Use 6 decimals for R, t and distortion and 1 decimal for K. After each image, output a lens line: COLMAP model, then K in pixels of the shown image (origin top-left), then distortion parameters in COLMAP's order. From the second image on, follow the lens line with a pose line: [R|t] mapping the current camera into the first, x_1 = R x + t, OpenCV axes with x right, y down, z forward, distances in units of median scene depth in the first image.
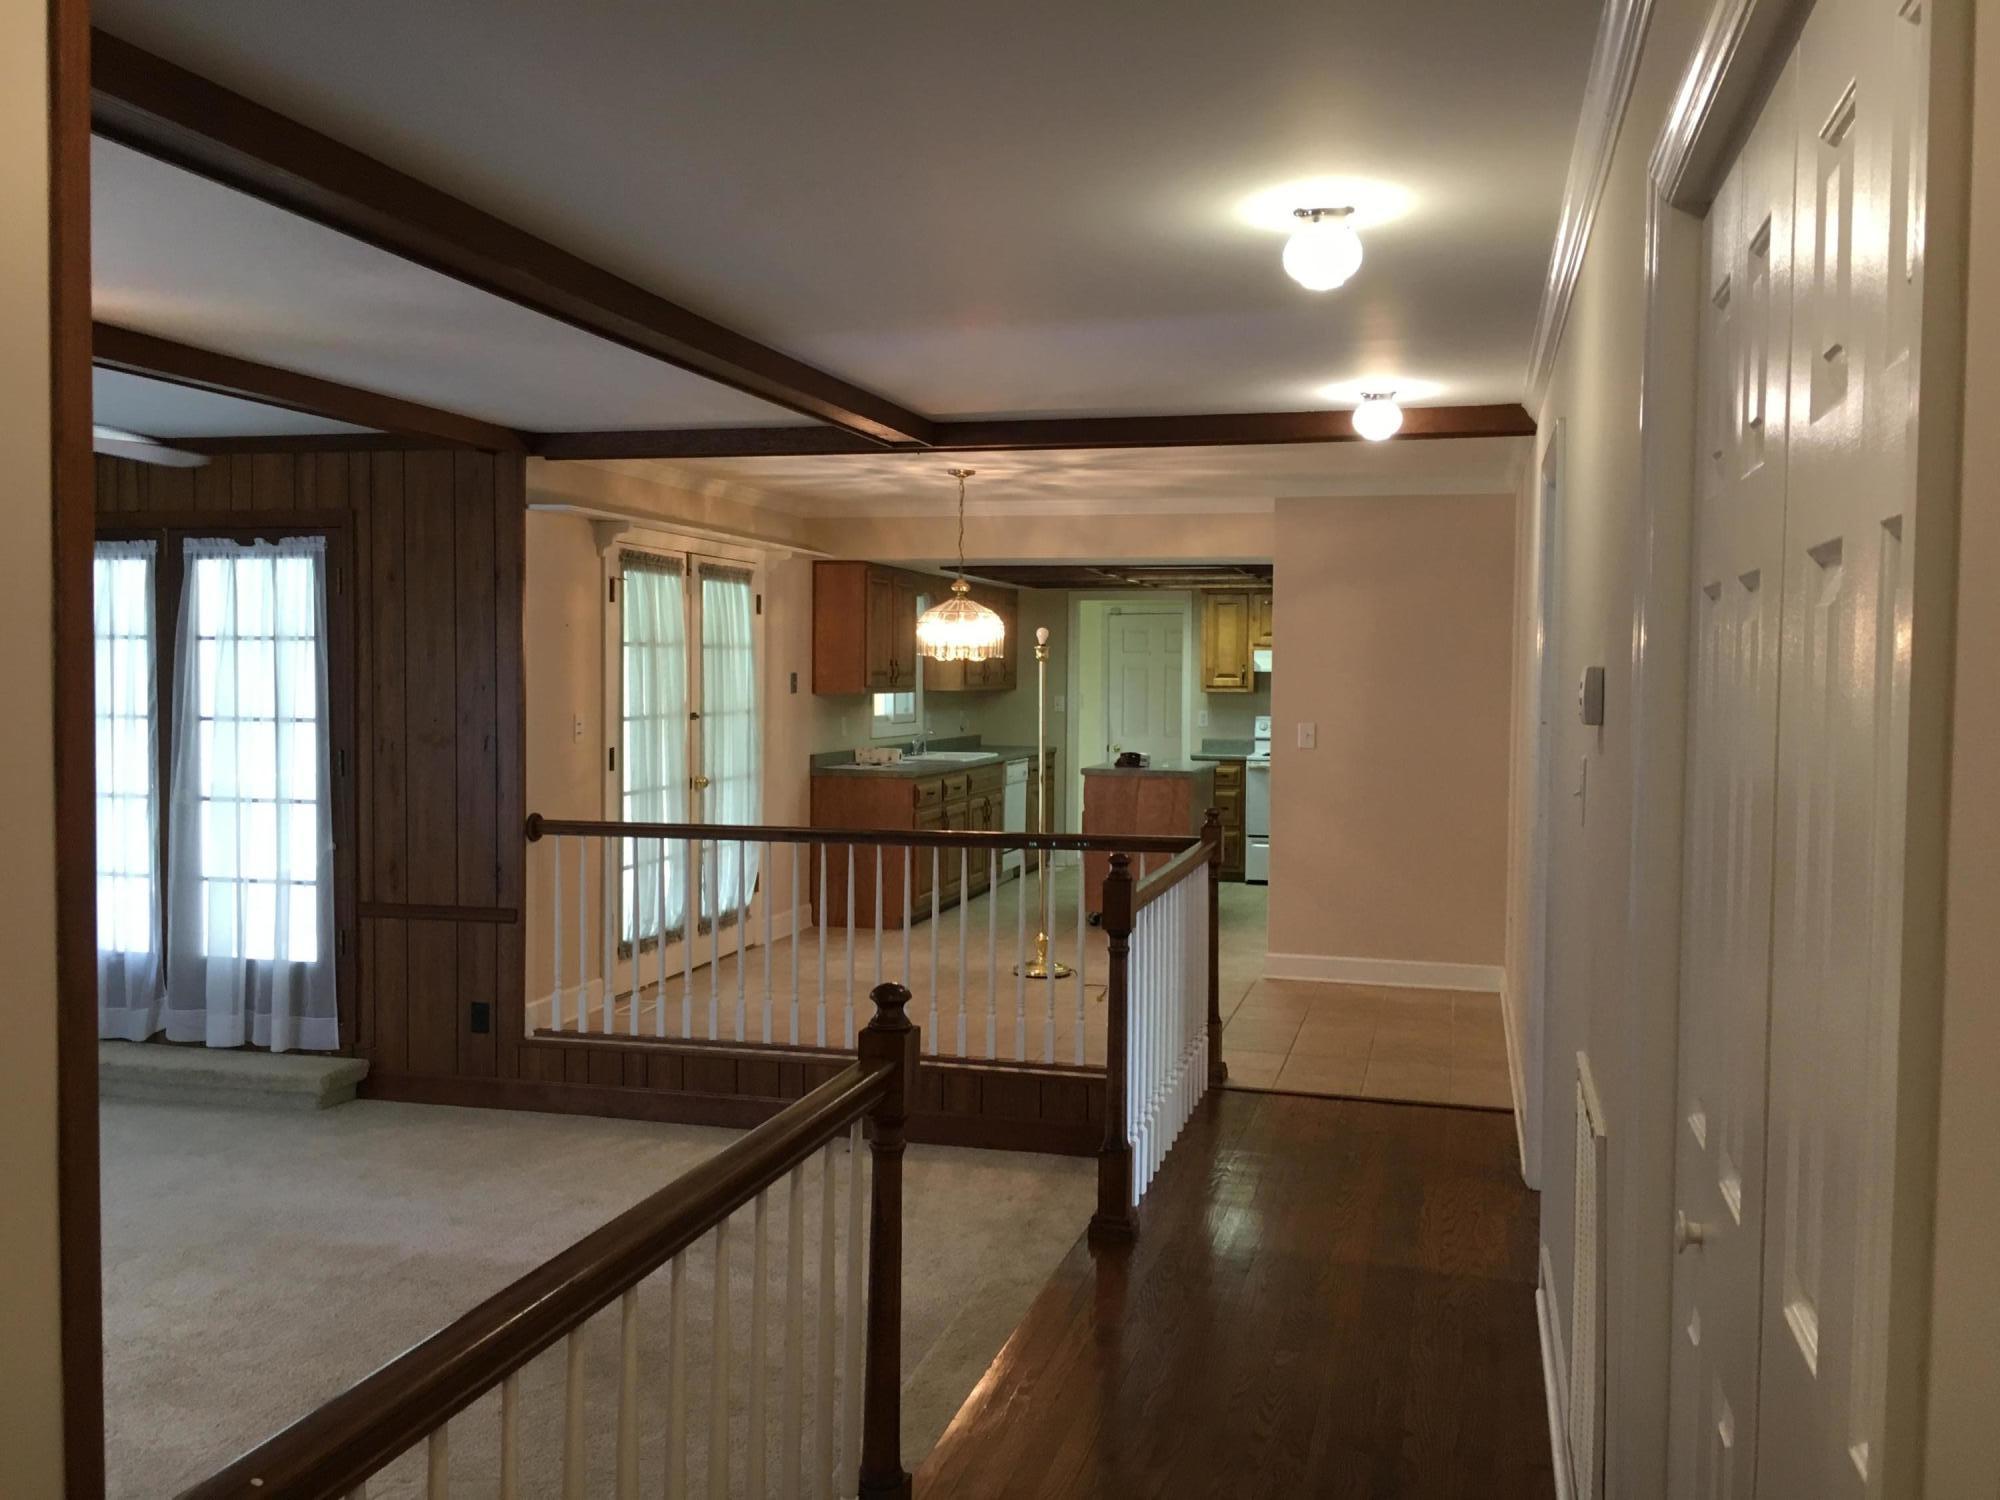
lens RADIAL K [[1708.4, 0, 1004.3], [0, 1708.4, 748.5], [0, 0, 1]] dist [0.059516, -0.002044]
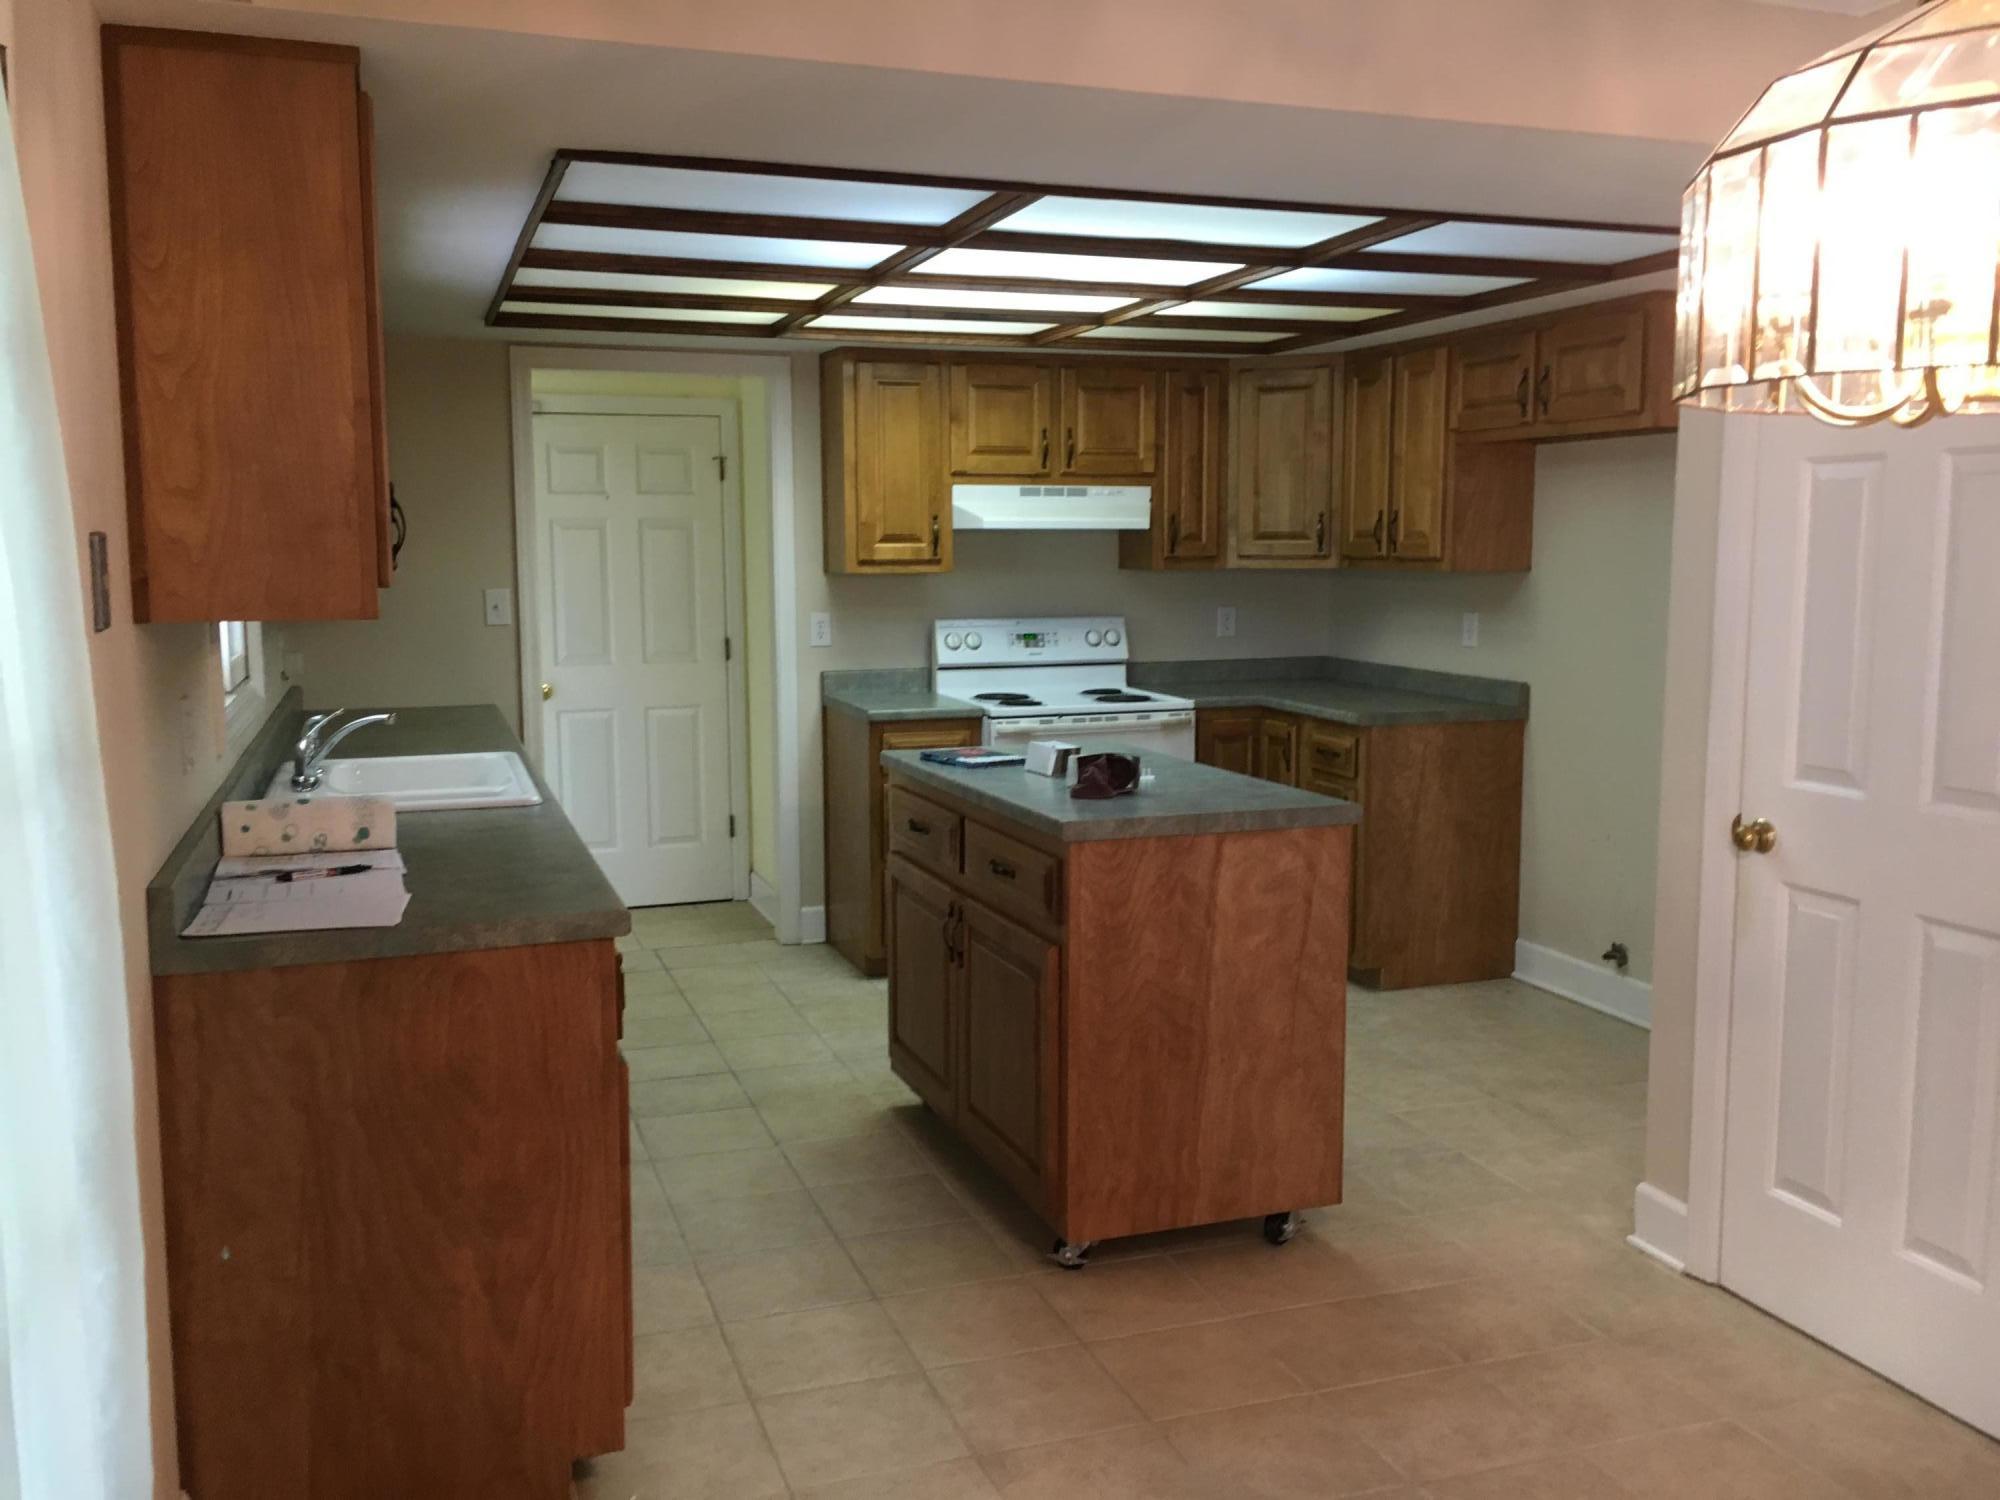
lens RADIAL K [[1708.4, 0, 1004.3], [0, 1708.4, 748.5], [0, 0, 1]] dist [0.059516, -0.002044]
pose [[0.821725, -0.077138, 0.564640, -0.212036], [0.032845, 0.995560, 0.088208, -0.045515], [-0.568937, -0.053937, 0.820610, 1.055602]]
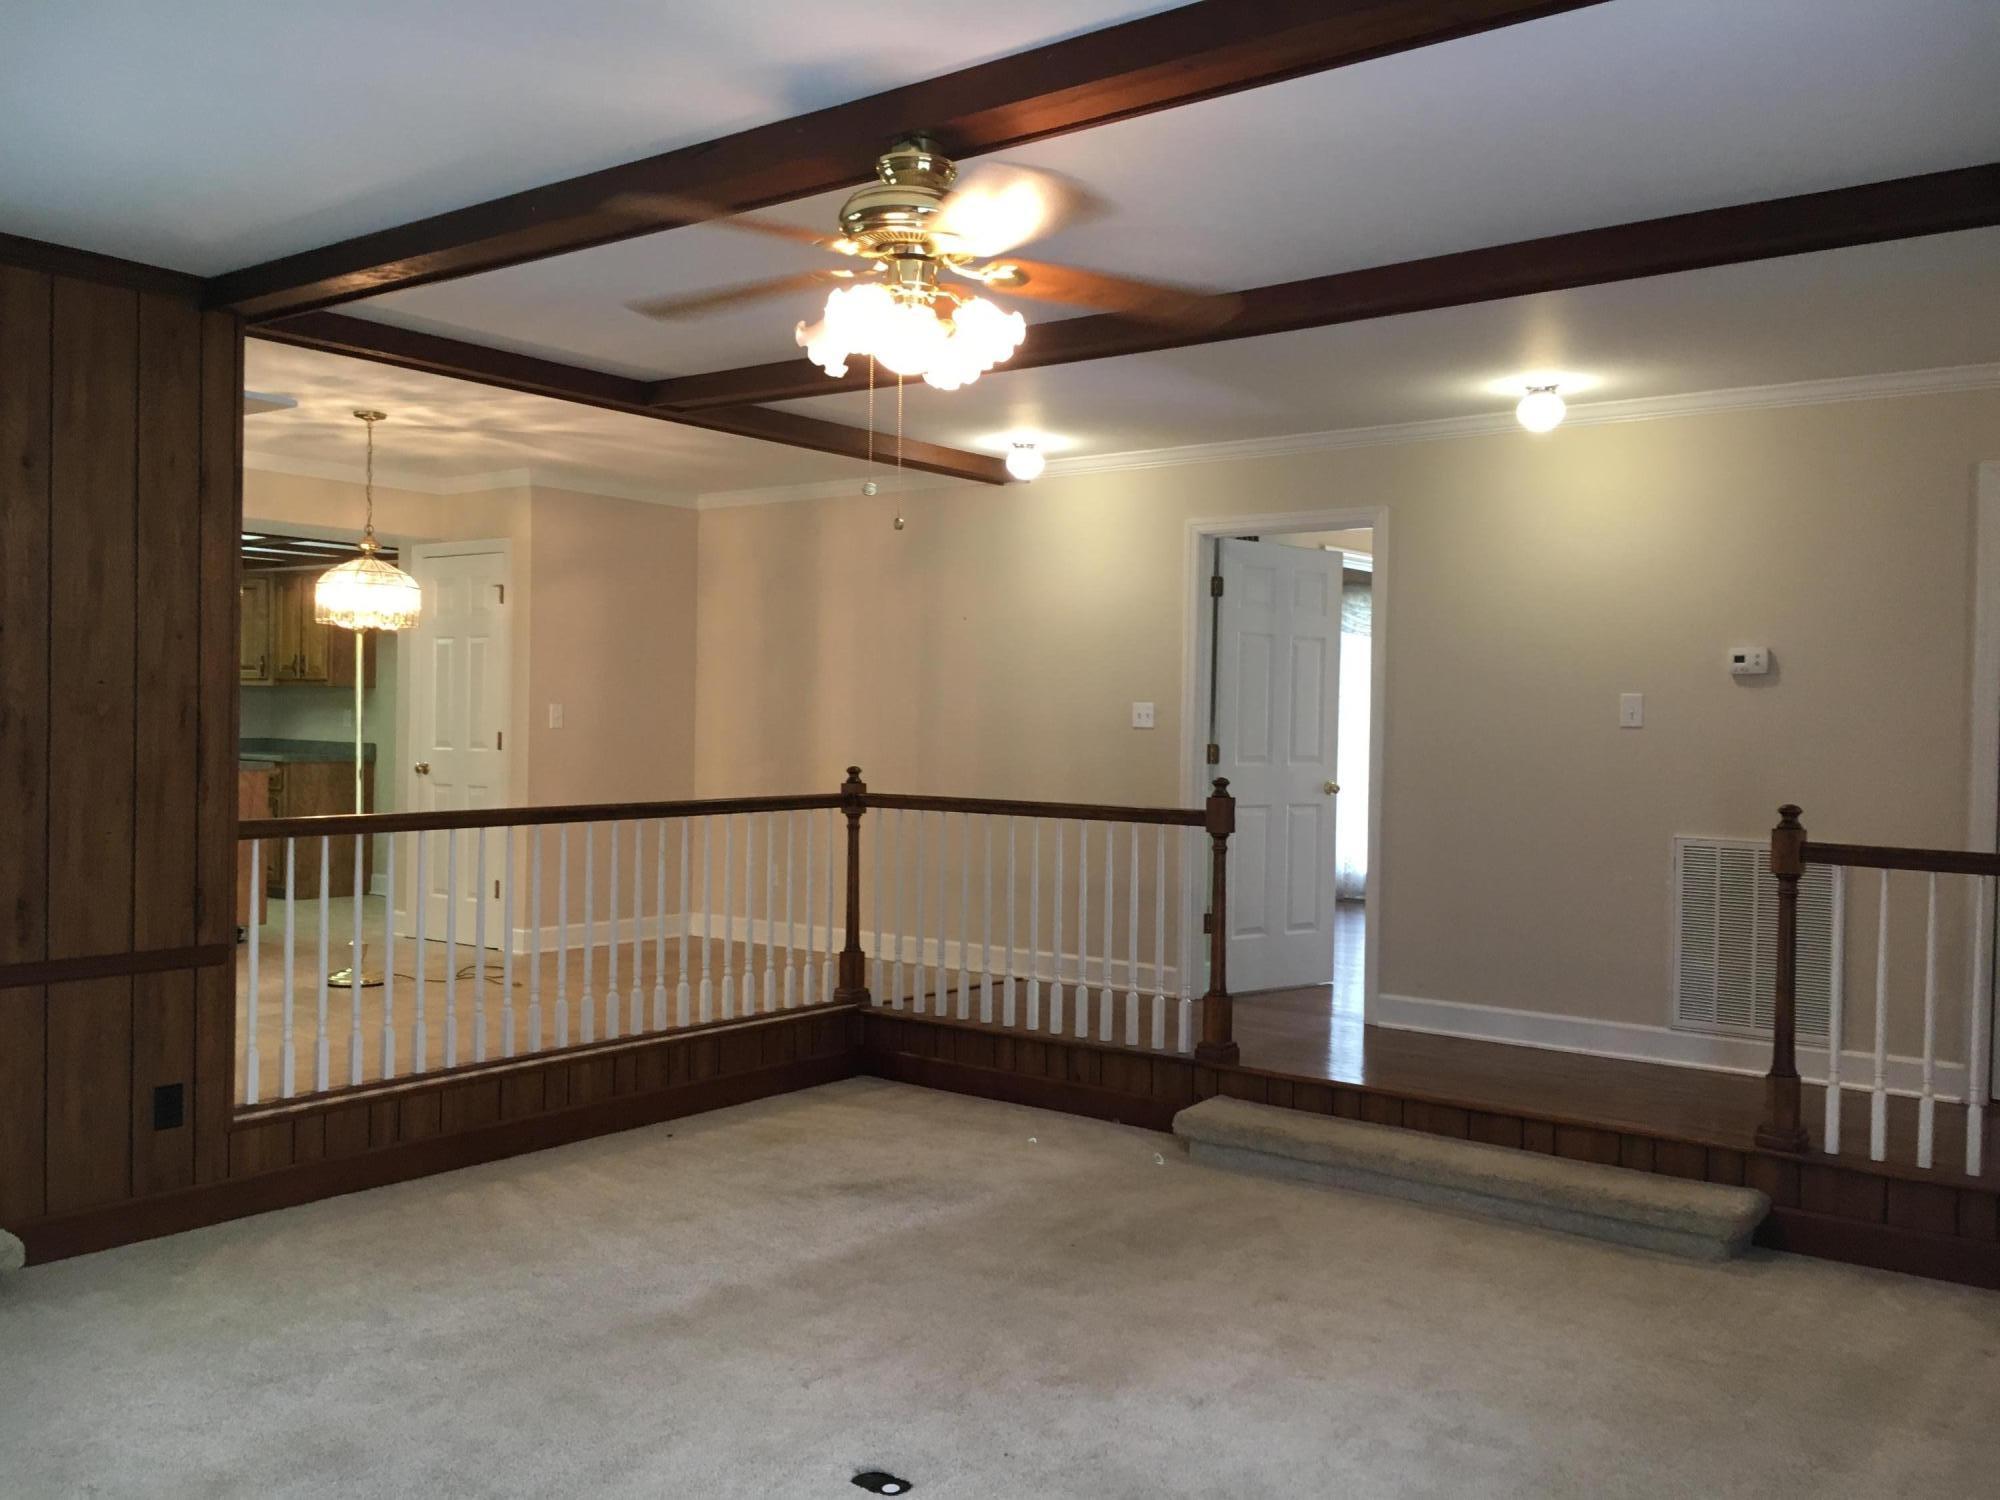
lens RADIAL K [[1708.4, 0, 1004.3], [0, 1708.4, 748.5], [0, 0, 1]] dist [0.059516, -0.002044]
pose [[0.381589, -0.013841, 0.924229, -0.825827], [0.025495, 0.999665, 0.004445, 0.016158], [-0.923981, 0.021867, 0.381814, 0.411457]]
